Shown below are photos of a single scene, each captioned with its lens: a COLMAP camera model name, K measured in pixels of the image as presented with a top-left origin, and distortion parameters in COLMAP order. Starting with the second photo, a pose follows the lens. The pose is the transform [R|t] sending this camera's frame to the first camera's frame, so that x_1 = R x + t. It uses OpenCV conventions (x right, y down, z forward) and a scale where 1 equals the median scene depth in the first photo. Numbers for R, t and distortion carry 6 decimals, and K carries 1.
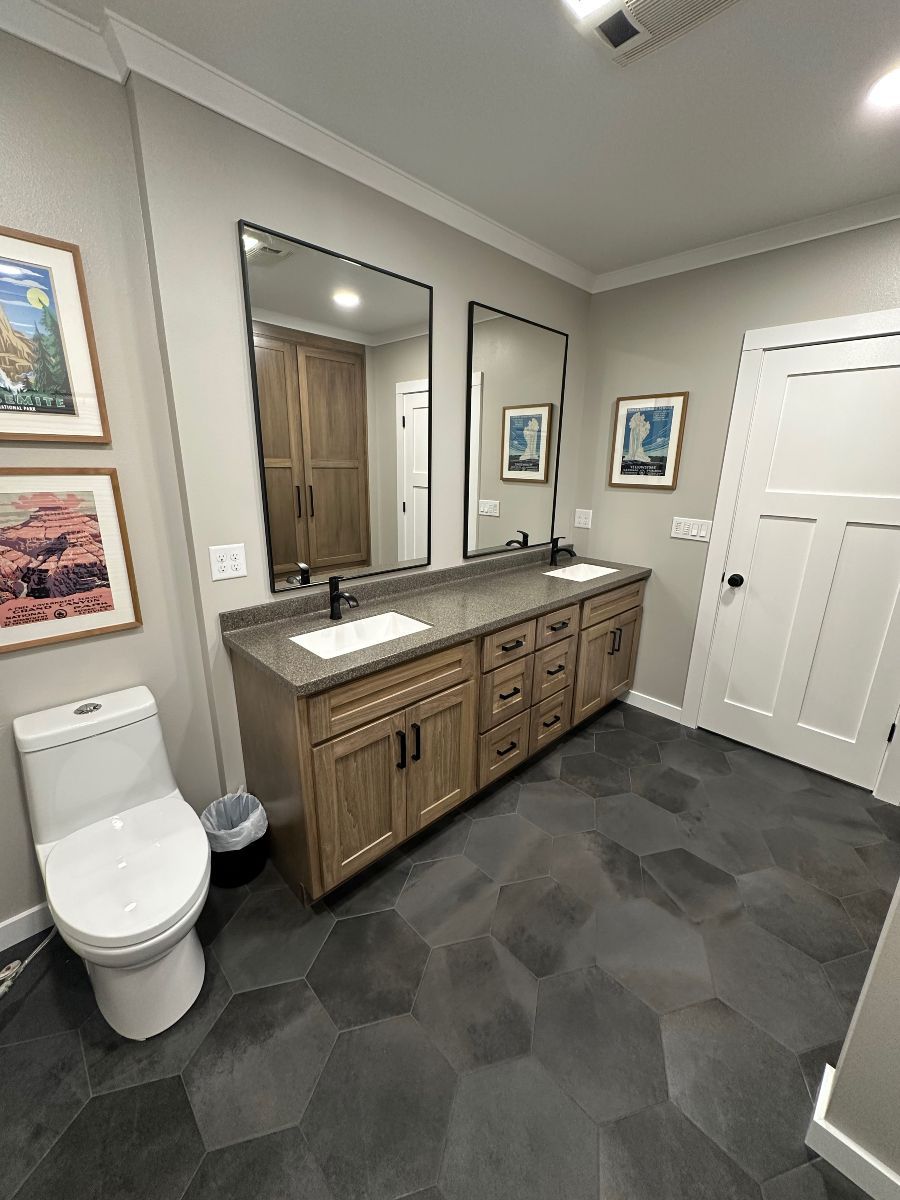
lens RADIAL K [[478.5, 0, 450.4], [0, 478.5, 595.4], [0, 0, 1]] dist [0.002064, -0.000030]
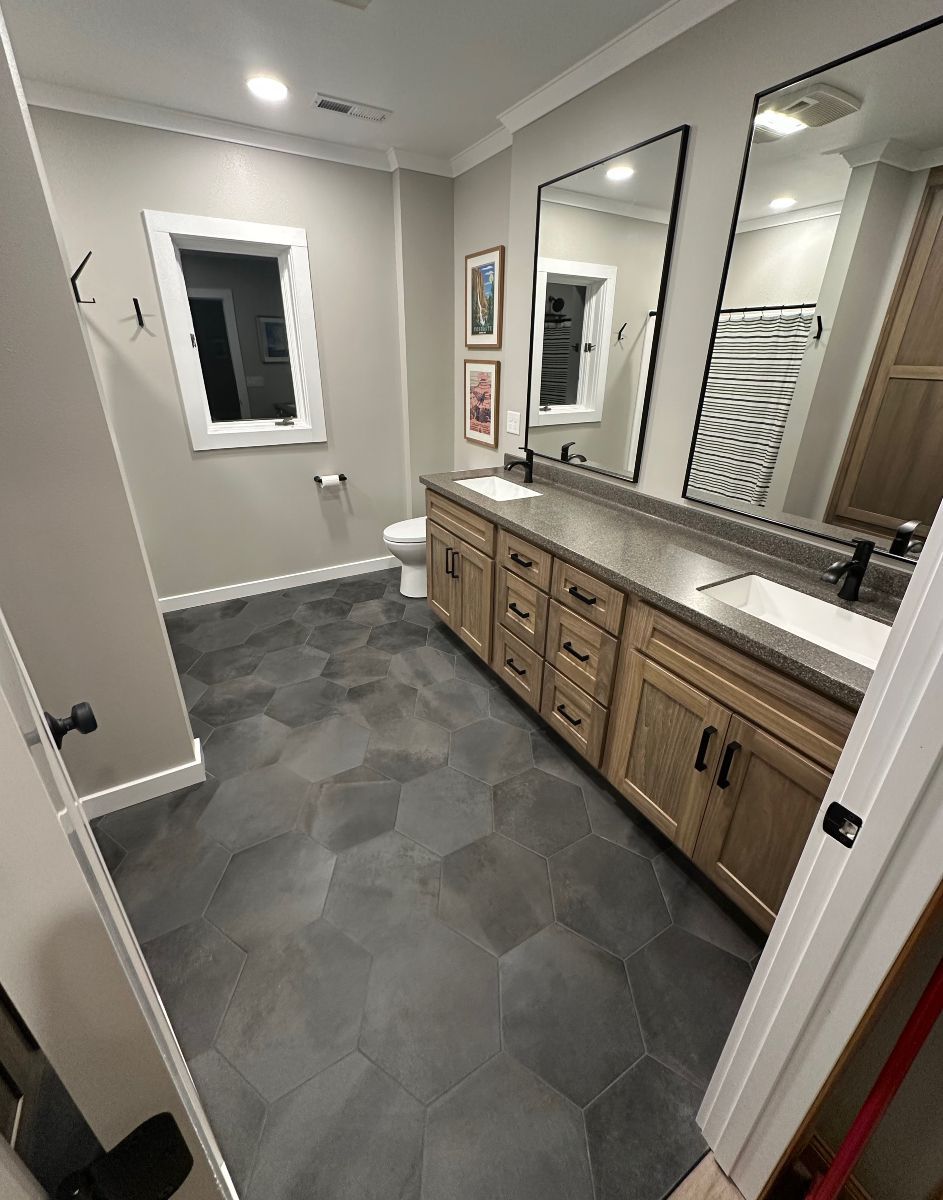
lens RADIAL K [[502.8, 0, 480.0], [0, 502.8, 576.1], [0, 0, 1]] dist [-0.009963, 0.000183]
pose [[-0.244752, 0.369144, -0.896565, 1.174276], [-0.290899, 0.854133, 0.431085, -0.302033], [0.924919, 0.366319, -0.101667, 1.171320]]
